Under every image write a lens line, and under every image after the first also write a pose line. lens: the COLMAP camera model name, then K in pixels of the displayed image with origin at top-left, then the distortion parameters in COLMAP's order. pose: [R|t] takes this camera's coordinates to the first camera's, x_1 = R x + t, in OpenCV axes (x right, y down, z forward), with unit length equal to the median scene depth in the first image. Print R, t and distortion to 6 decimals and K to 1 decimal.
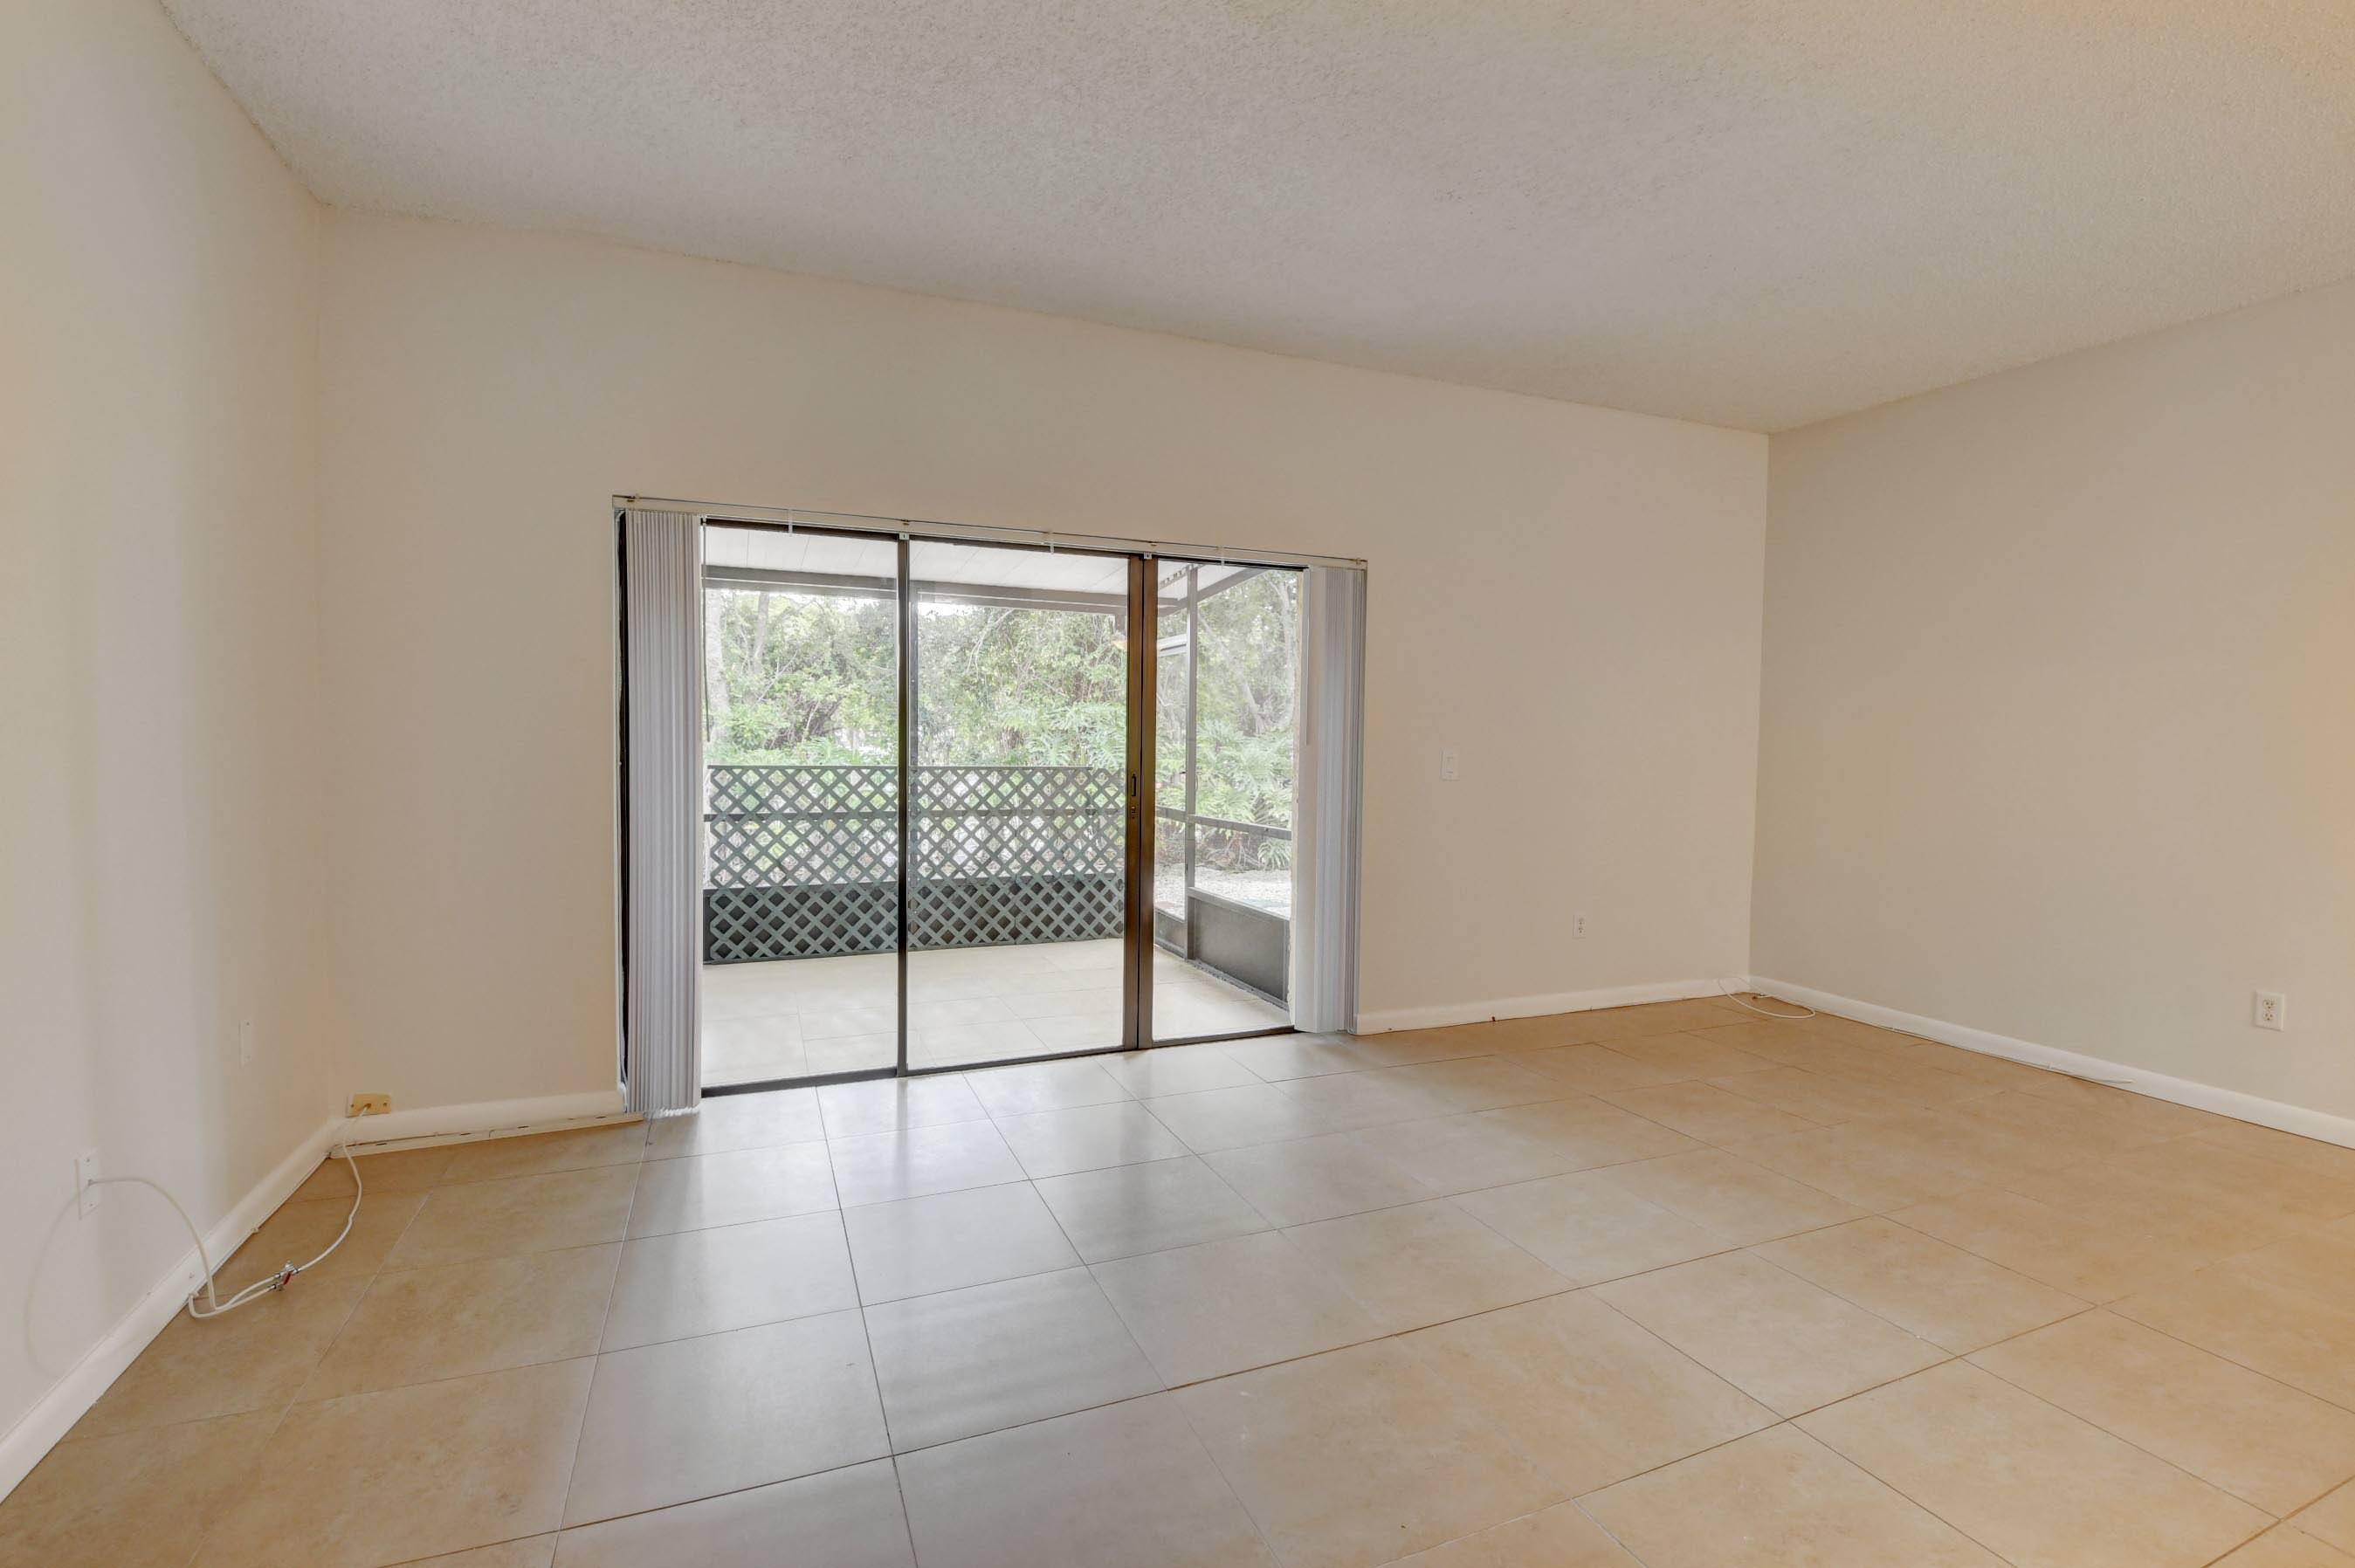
lens RADIAL K [[1047.7, 0, 1177.5], [0, 1047.7, 784.0], [0, 0, 1]] dist [0.007879, -0.021130]
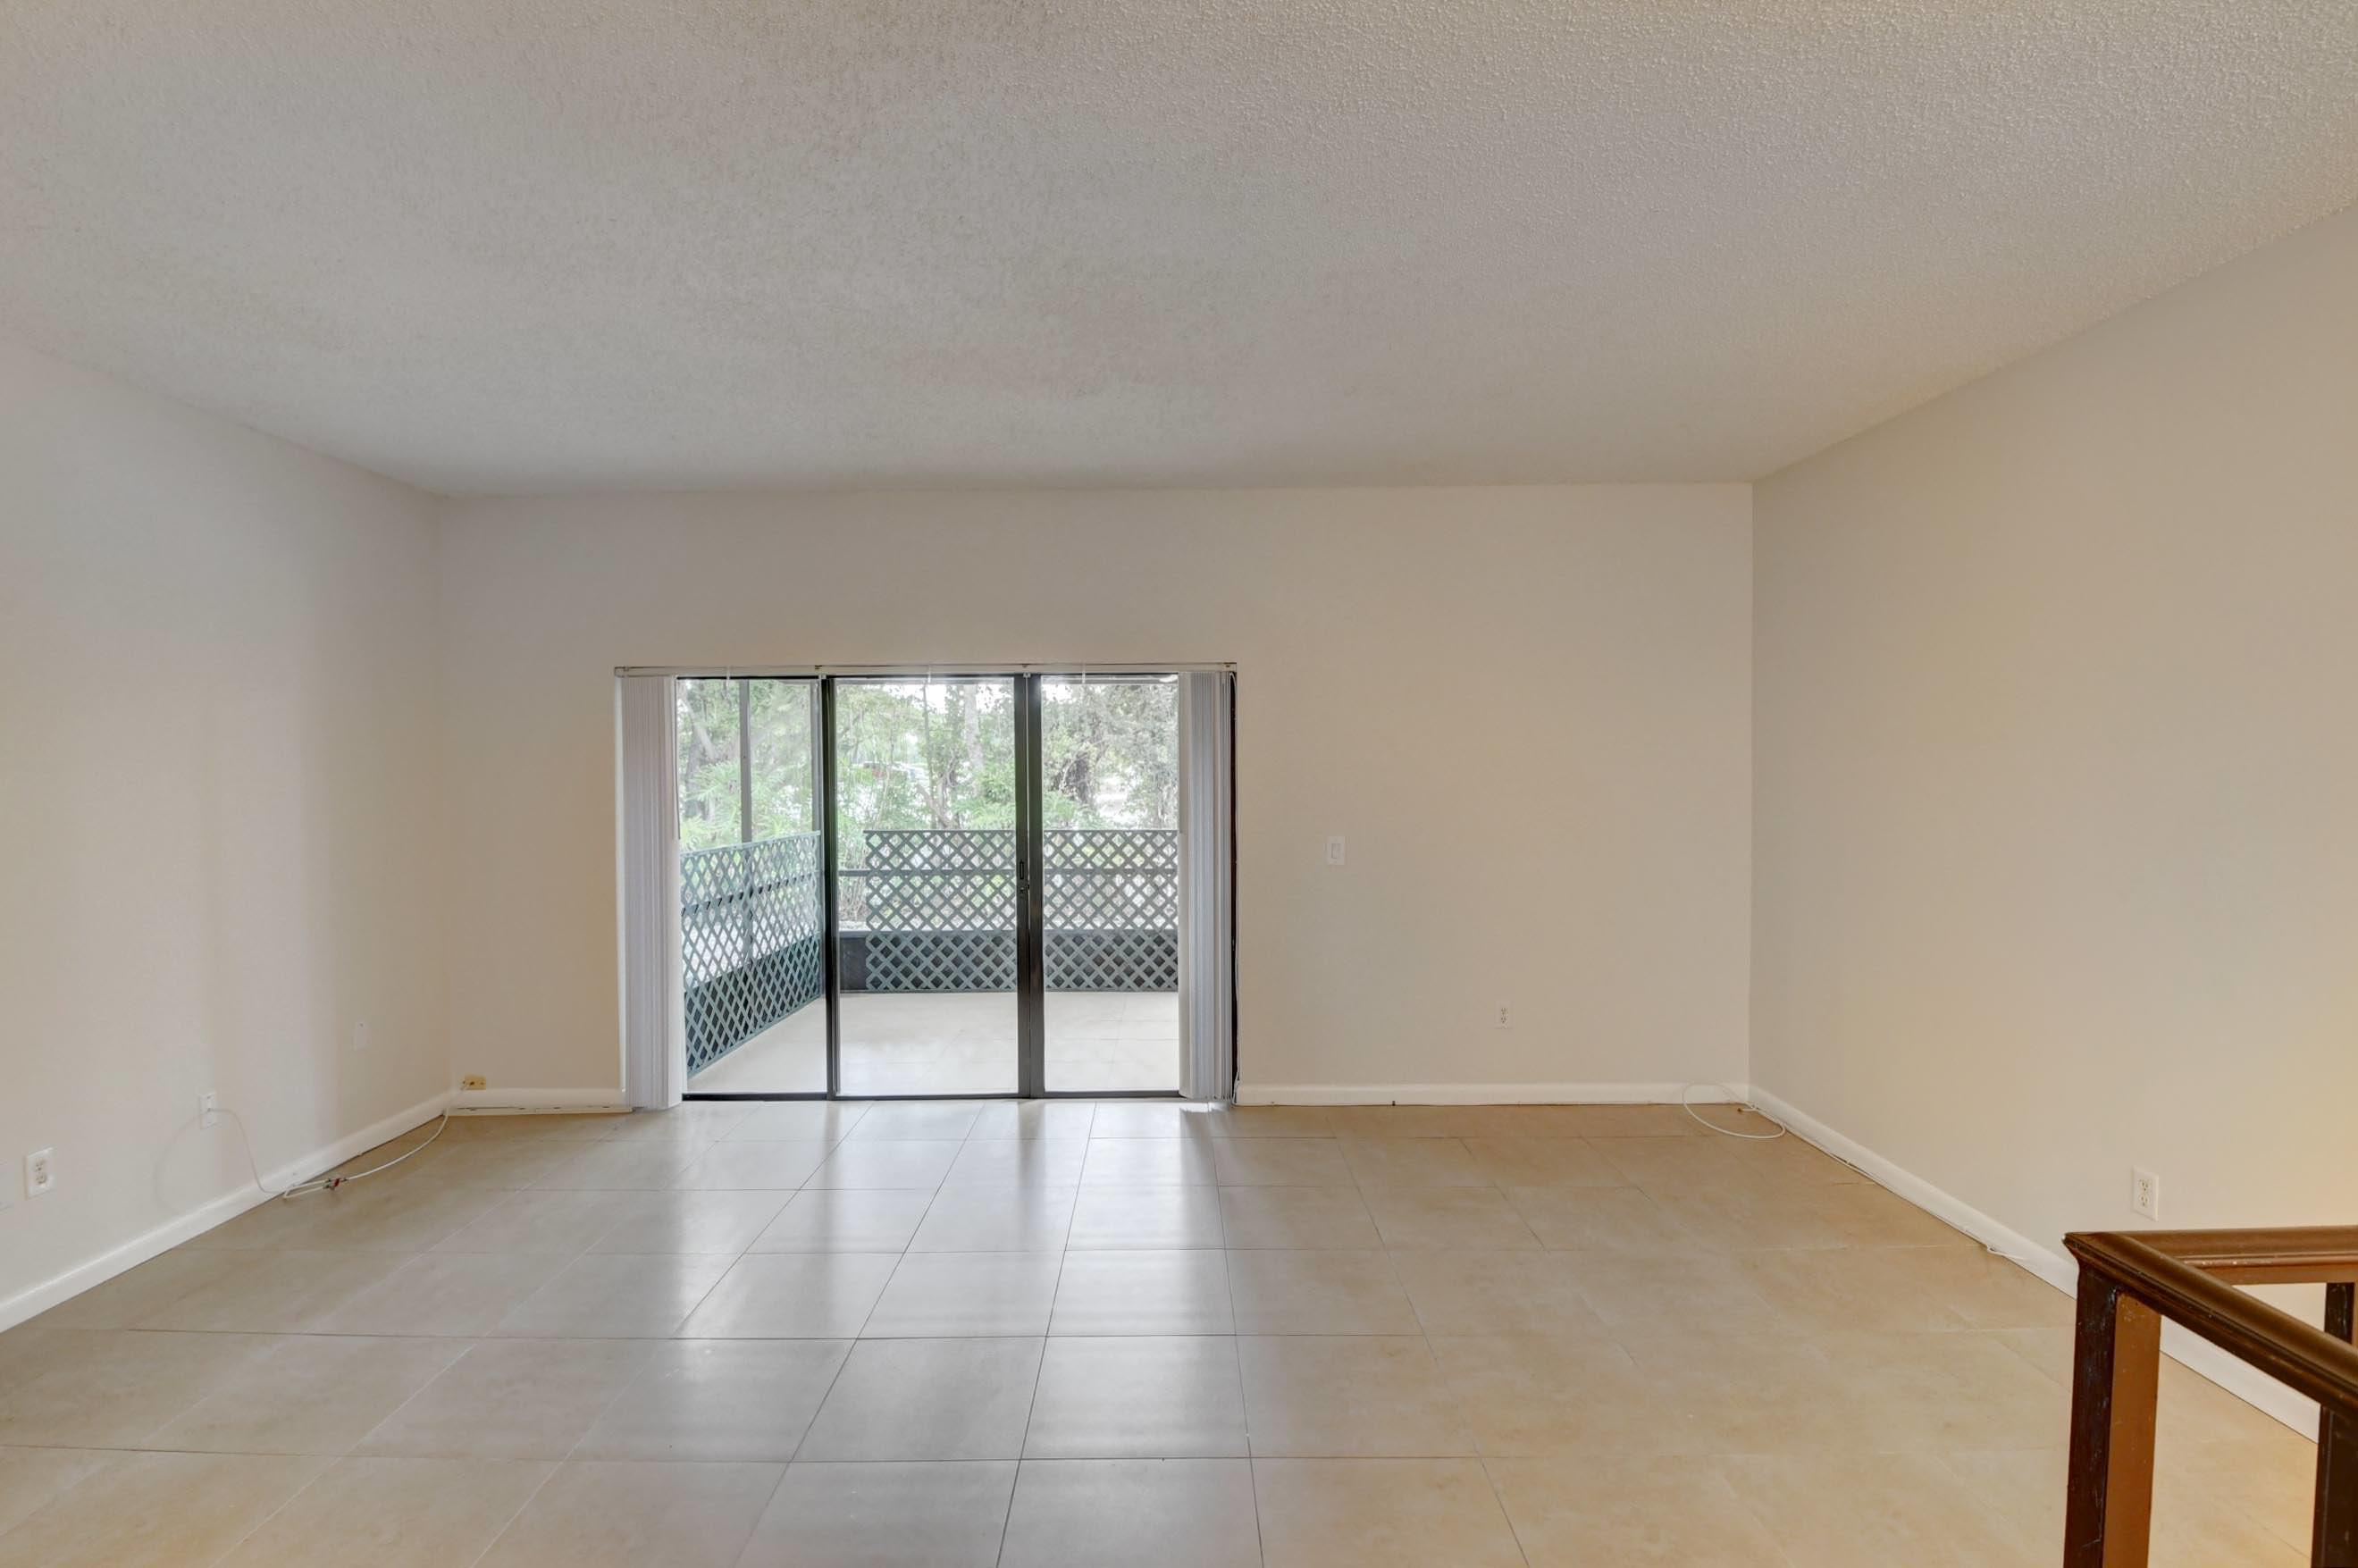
lens RADIAL K [[1070.5, 0, 1177.8], [0, 1070.5, 775.1], [0, 0, 1]] dist [0.005858, -0.022653]
pose [[0.926335, -0.011661, -0.376521, 0.350267], [-0.000301, 0.999497, -0.031697, -0.040895], [0.376702, 0.029476, 0.925866, -0.027315]]
